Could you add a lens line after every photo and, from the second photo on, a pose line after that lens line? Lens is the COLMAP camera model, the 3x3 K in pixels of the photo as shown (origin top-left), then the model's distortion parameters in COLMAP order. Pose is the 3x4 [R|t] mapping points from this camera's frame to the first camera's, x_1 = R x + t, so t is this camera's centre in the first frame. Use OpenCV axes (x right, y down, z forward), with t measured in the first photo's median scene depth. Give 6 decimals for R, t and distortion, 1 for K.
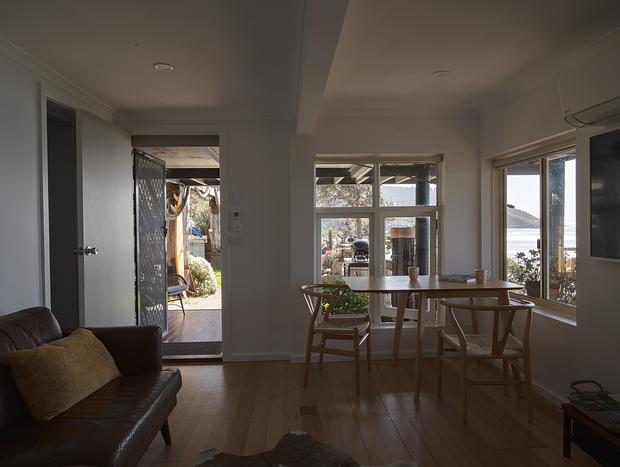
lens RADIAL K [[388.2, 0, 310.0], [0, 388.2, 233.5], [0, 0, 1]] dist [0.000445, 0.000084]
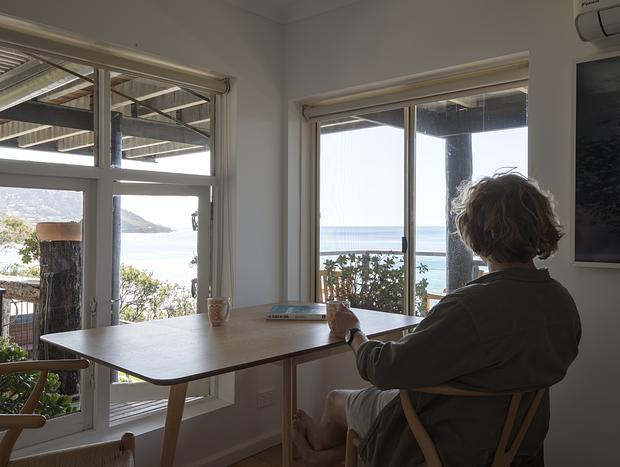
lens RADIAL K [[528.1, 0, 310.0], [0, 528.1, 233.5], [0, 0, 1]] dist [0.009927, 0.003817]
pose [[0.705534, 0.005255, 0.708657, -0.088545], [0.001920, 0.999955, -0.009328, 0.013084], [-0.708674, 0.007942, 0.705491, 0.430548]]
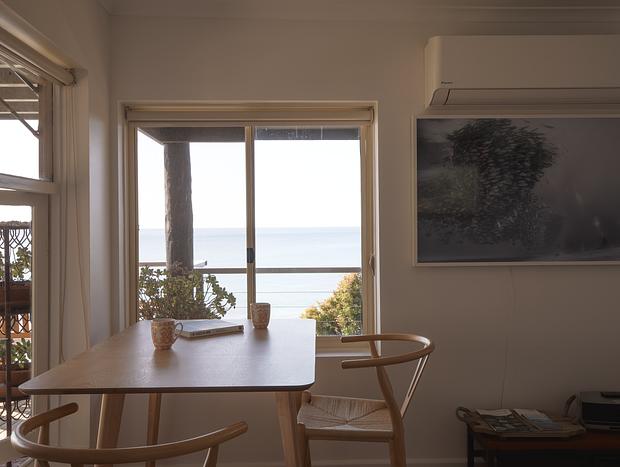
lens RADIAL K [[583.0, 0, 310.0], [0, 583.0, 233.5], [0, 0, 1]] dist [-0.015422, -0.010587]
pose [[0.052350, 0.006793, 0.998606, -0.320112], [0.026526, 0.999615, -0.008190, -0.000238], [-0.998276, 0.026917, 0.052149, 0.711235]]
